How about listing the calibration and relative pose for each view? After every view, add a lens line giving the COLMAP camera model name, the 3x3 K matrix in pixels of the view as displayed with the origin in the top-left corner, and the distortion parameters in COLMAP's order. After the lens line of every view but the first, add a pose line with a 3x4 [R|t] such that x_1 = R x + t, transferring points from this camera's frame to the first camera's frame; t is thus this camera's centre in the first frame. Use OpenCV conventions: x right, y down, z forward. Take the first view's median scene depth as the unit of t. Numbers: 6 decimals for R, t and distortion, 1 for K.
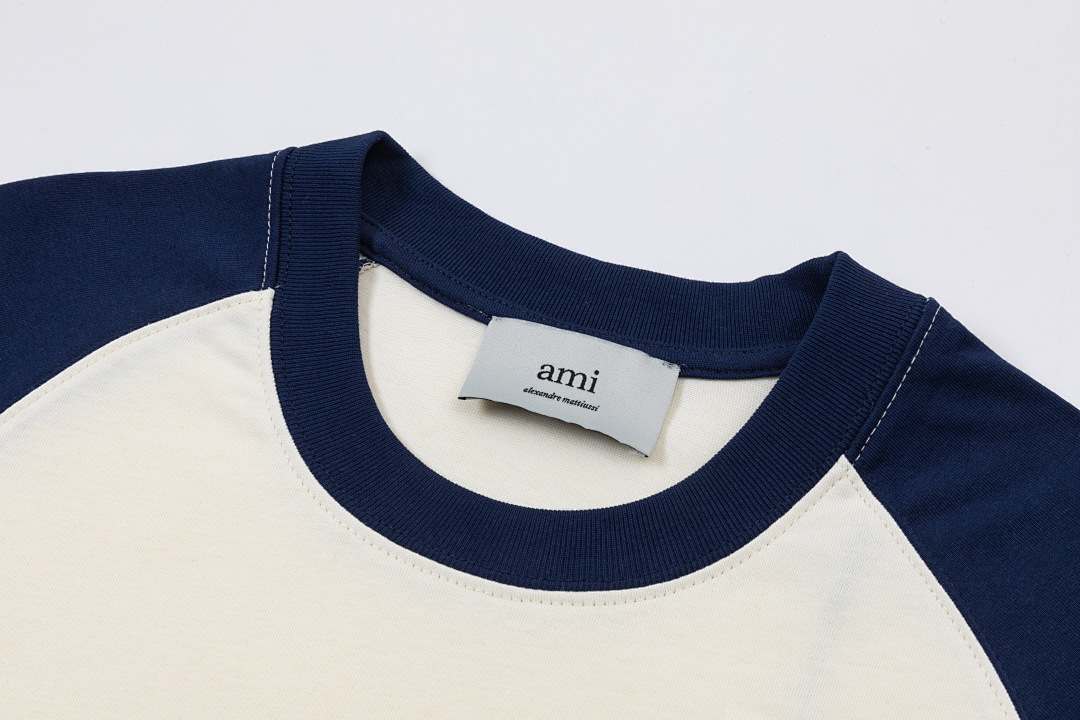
lens RADIAL K [[2126.1, 0, 540.0], [0, 2126.1, 360.0], [0, 0, 1]] dist [-0.070010, 0.560362]
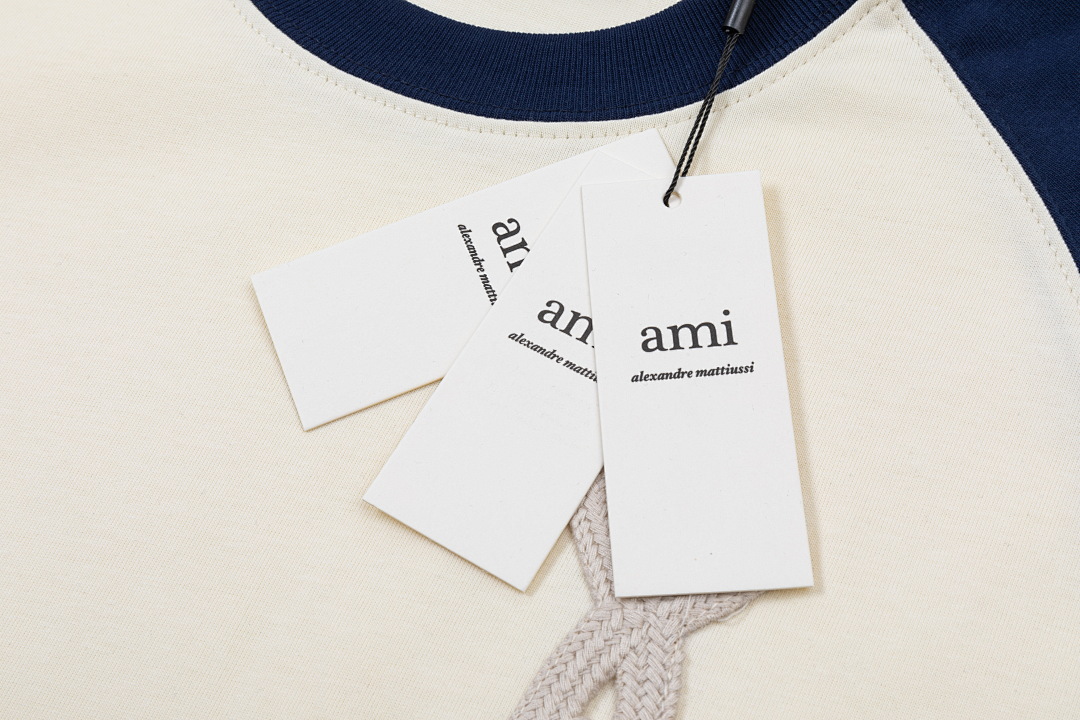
lens RADIAL K [[2126.1, 0, 540.0], [0, 2126.1, 360.0], [0, 0, 1]] dist [-0.070010, 0.560362]
pose [[0.997122, 0.044812, -0.061159, 0.068388], [-0.044633, 0.998994, 0.004283, 0.196356], [0.061289, -0.001541, 0.998119, 0.178267]]
